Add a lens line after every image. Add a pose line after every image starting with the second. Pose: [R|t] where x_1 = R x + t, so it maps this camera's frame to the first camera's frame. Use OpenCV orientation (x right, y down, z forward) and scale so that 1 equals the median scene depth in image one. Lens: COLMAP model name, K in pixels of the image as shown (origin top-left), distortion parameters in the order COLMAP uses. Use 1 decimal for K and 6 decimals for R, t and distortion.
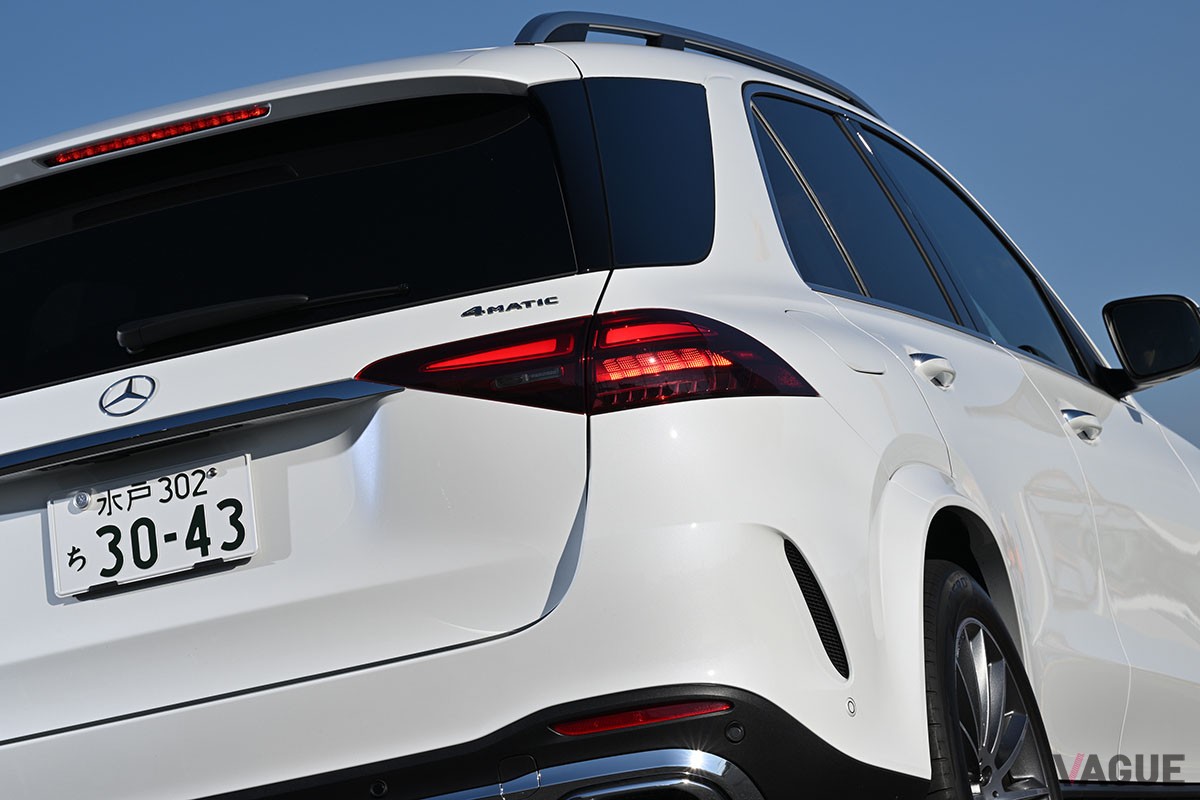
lens RADIAL K [[6655.7, 0, 600.0], [0, 6655.7, 400.0], [0, 0, 1]] dist [-0.471742, 10.756969]
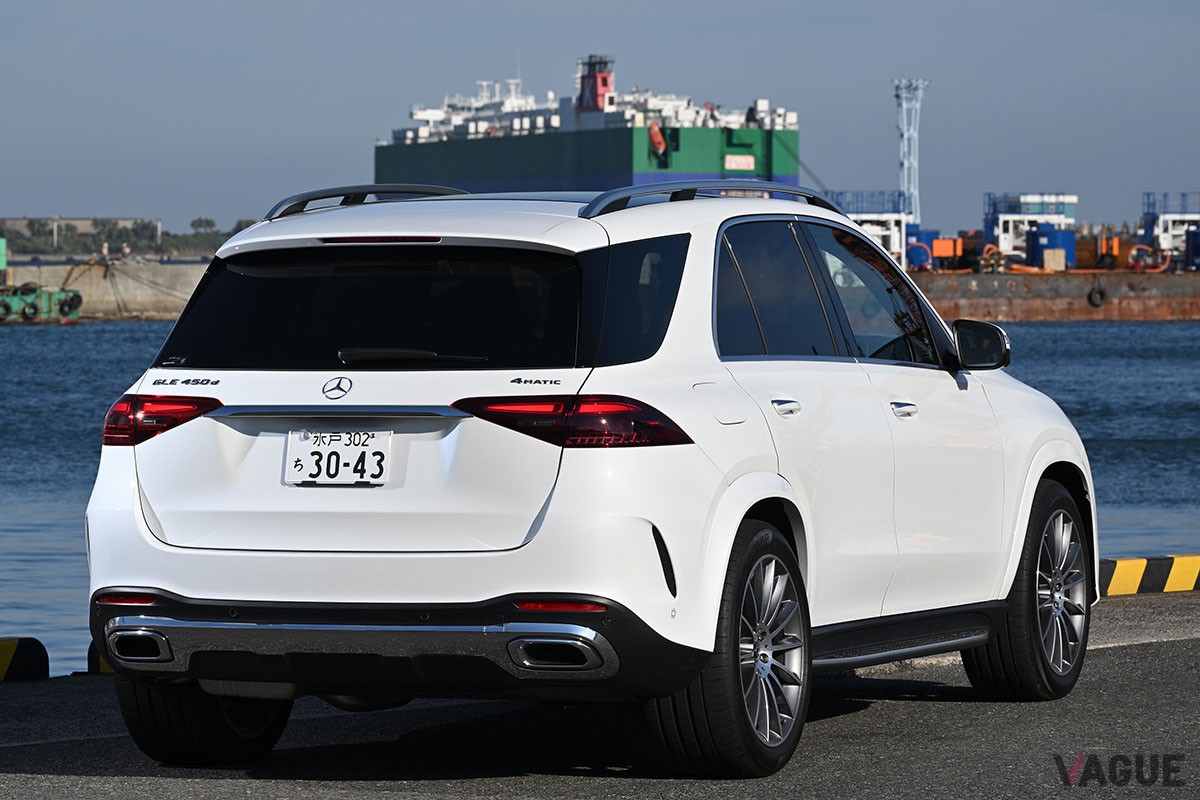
lens RADIAL K [[6655.7, 0, 600.0], [0, 6655.7, 400.0], [0, 0, 1]] dist [-0.471742, 10.756969]
pose [[0.981141, 0.177820, -0.075779, 0.152794], [-0.164674, 0.974246, 0.154037, -0.310508], [0.101219, -0.138653, 0.985155, -0.912576]]
